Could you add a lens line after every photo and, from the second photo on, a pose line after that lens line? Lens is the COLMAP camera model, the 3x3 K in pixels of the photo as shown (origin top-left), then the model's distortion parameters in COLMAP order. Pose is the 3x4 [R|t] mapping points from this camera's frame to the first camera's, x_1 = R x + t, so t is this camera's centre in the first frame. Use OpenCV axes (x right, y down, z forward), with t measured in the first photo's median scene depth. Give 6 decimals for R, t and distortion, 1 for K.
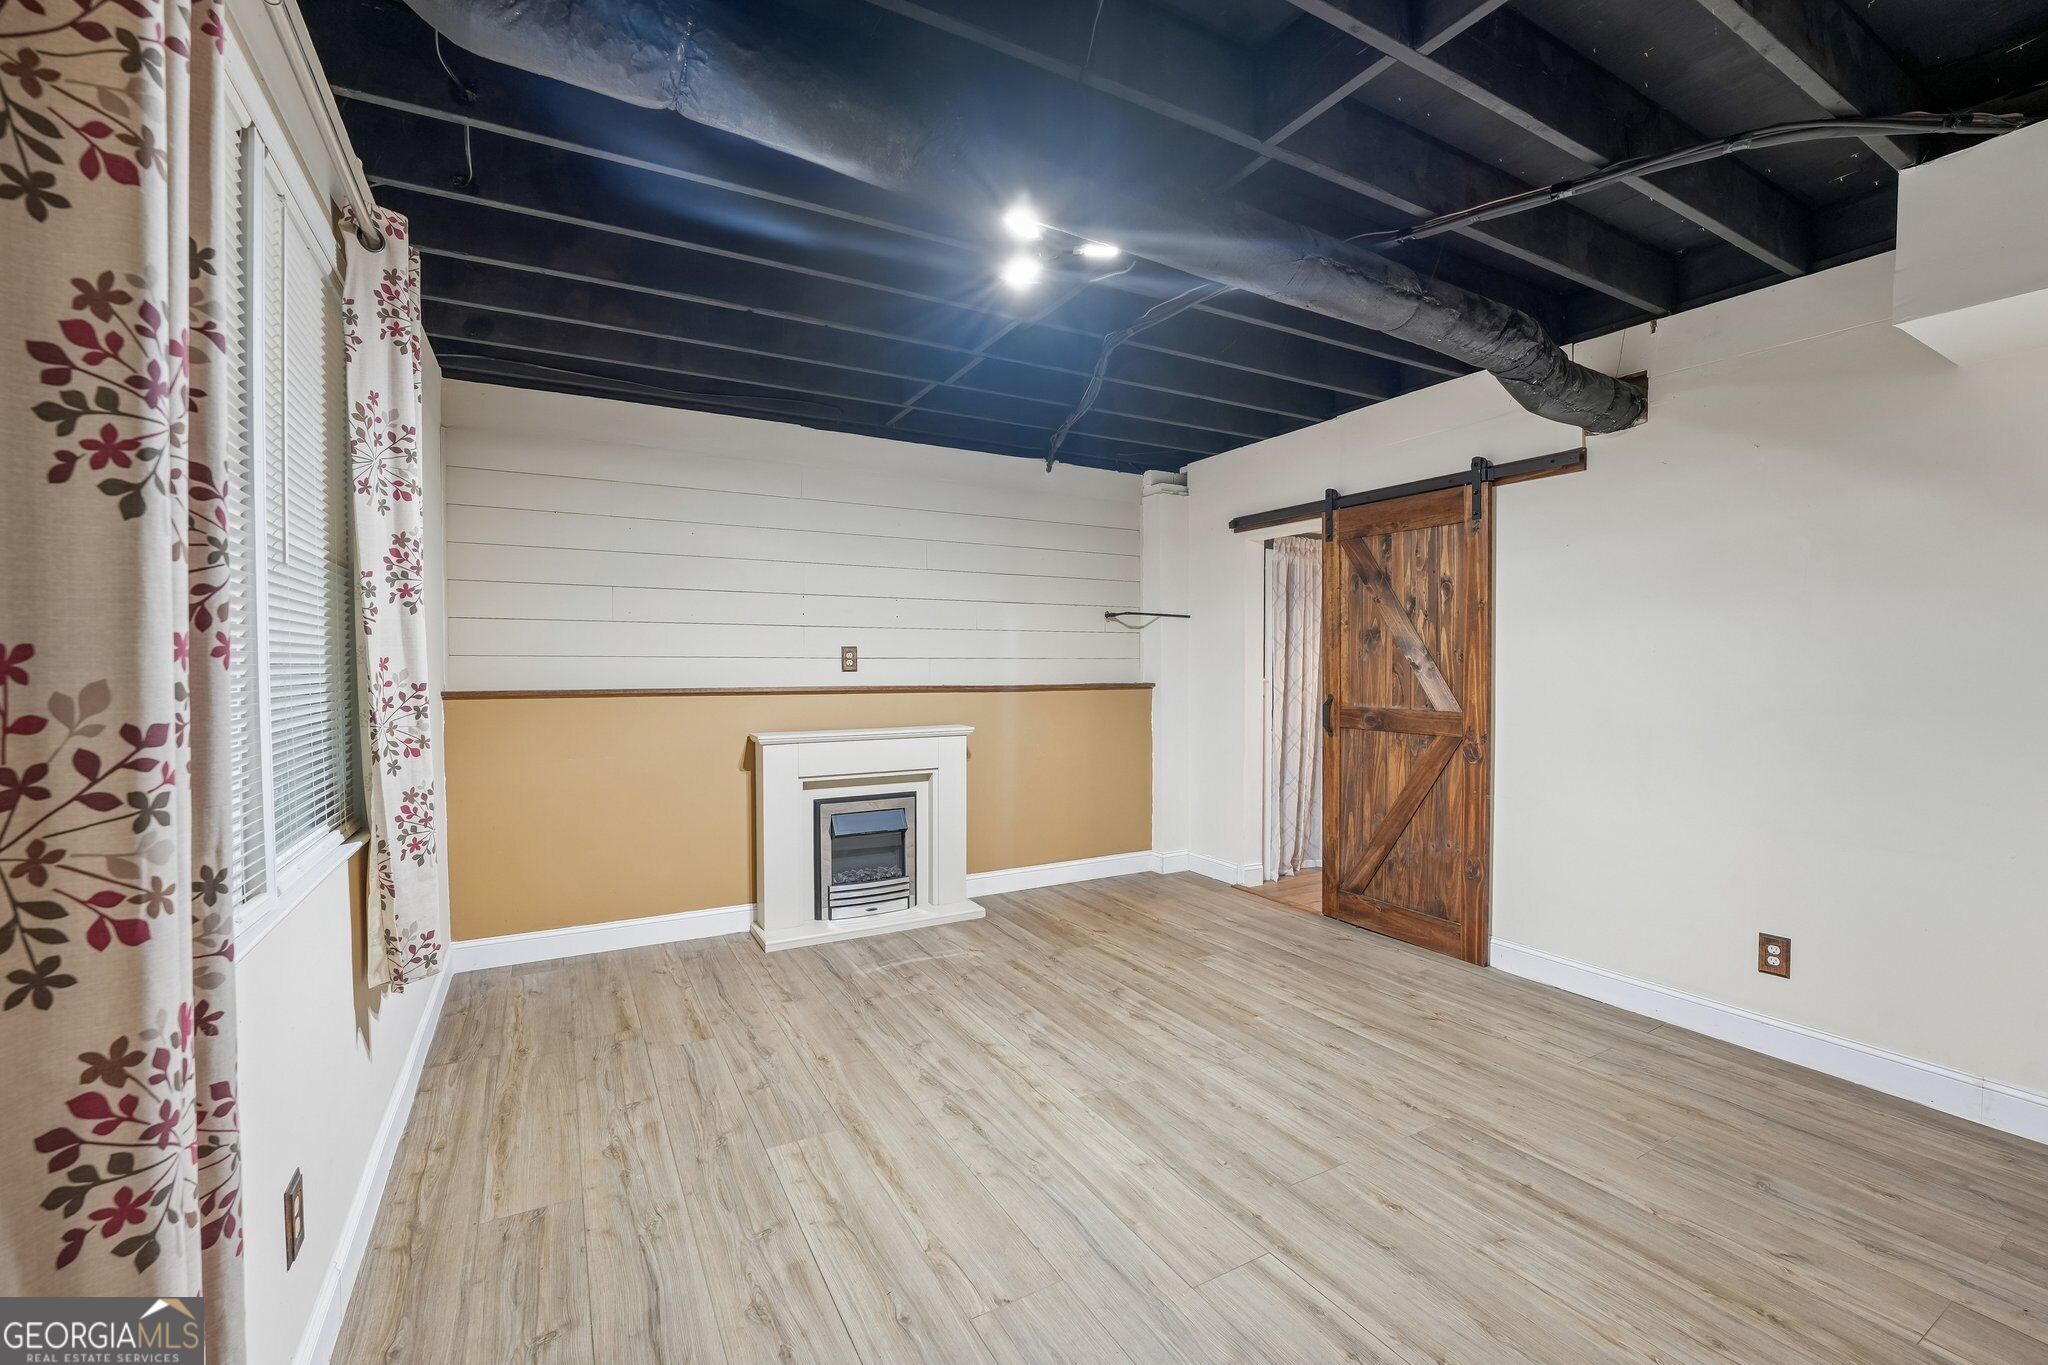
lens RADIAL K [[842.3, 0, 1031.2], [0, 842.3, 672.6], [0, 0, 1]] dist [-0.024516, 0.000798]
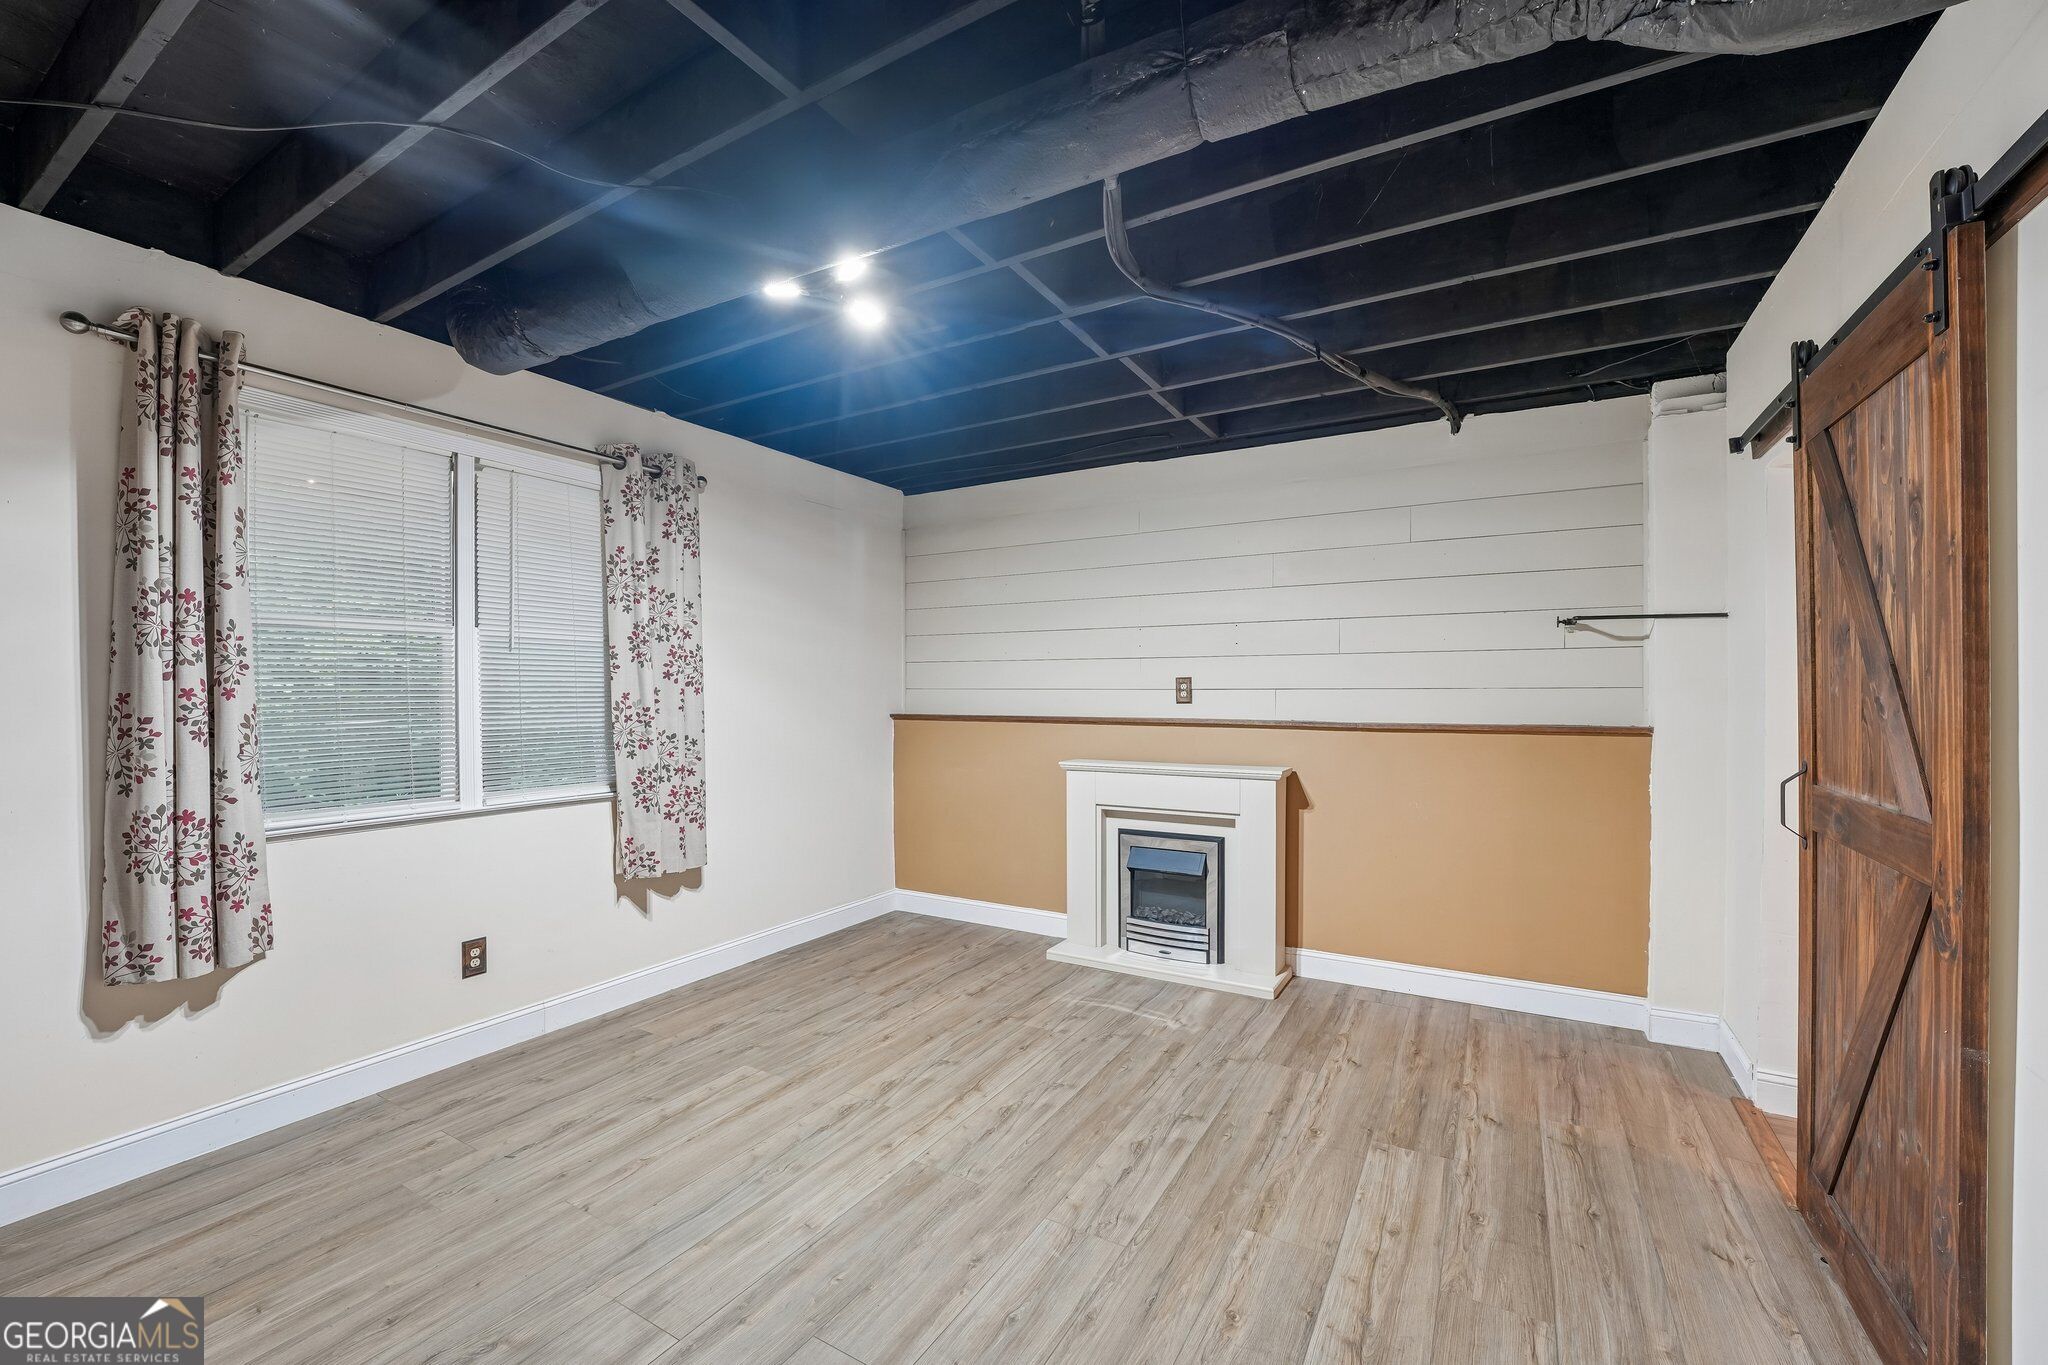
lens RADIAL K [[842.3, 0, 1023.3], [0, 842.3, 692.7], [0, 0, 1]] dist [-0.024516, 0.000798]
pose [[0.501323, 0.000997, -0.865260, 0.746926], [-0.008760, 0.999954, -0.003923, -0.011281], [0.865216, 0.009547, 0.501308, 0.508147]]
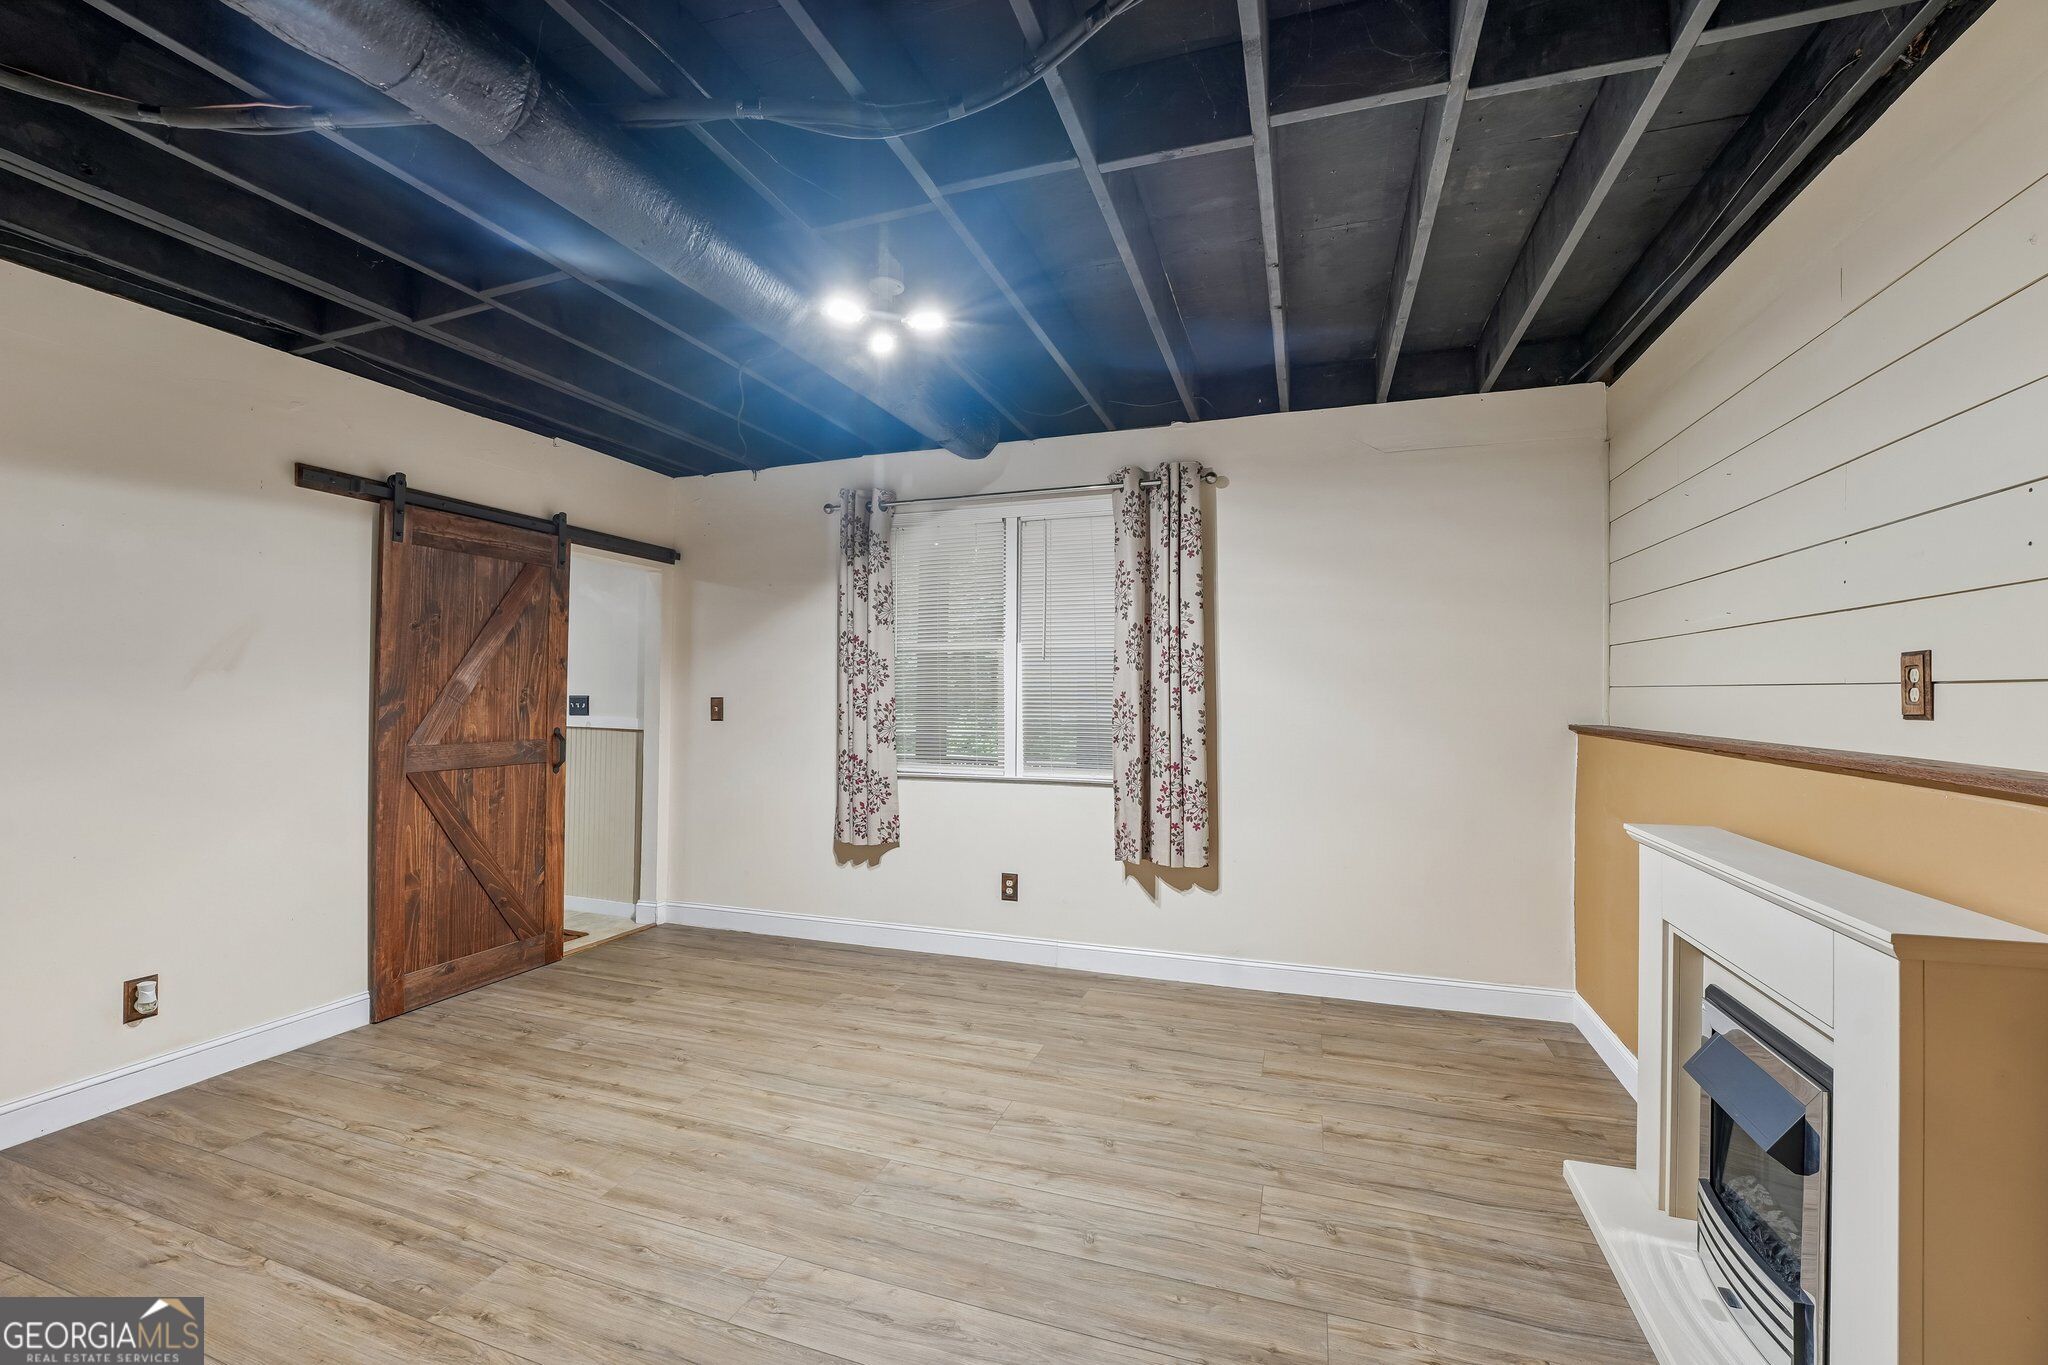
lens RADIAL K [[842.3, 0, 1009.9], [0, 842.3, 685.0], [0, 0, 1]] dist [-0.024516, 0.000798]
pose [[-0.761409, -0.008470, -0.648216, 0.452758], [-0.009545, 0.999953, -0.001854, -0.016689], [0.648201, 0.004776, -0.761454, 1.442503]]
